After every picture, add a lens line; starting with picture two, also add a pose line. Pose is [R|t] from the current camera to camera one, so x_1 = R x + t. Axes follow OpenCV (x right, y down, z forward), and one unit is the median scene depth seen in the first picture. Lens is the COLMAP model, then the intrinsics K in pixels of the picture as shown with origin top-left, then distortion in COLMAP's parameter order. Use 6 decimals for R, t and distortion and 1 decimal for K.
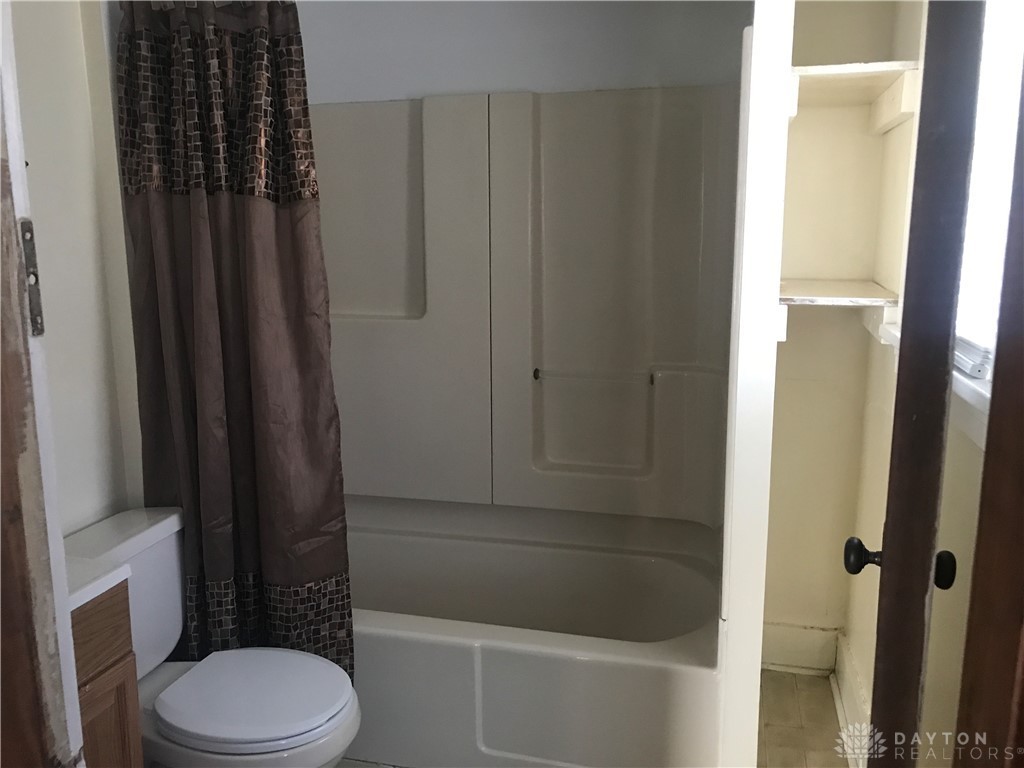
lens RADIAL K [[846.9, 0, 511.9], [0, 846.9, 384.6], [0, 0, 1]] dist [0.009063, -0.003675]
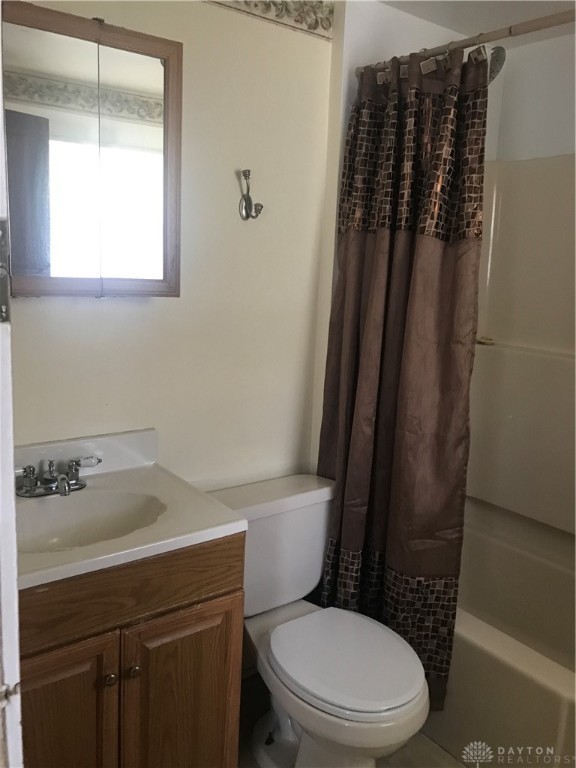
lens RADIAL K [[635.2, 0, 287.7], [0, 635.2, 380.5], [0, 0, 1]] dist [0.009063, -0.003675]
pose [[0.784817, 0.154507, -0.600158, 0.096080], [-0.165159, 0.985544, 0.037747, -0.028457], [0.597315, 0.069497, 0.798990, 0.208460]]
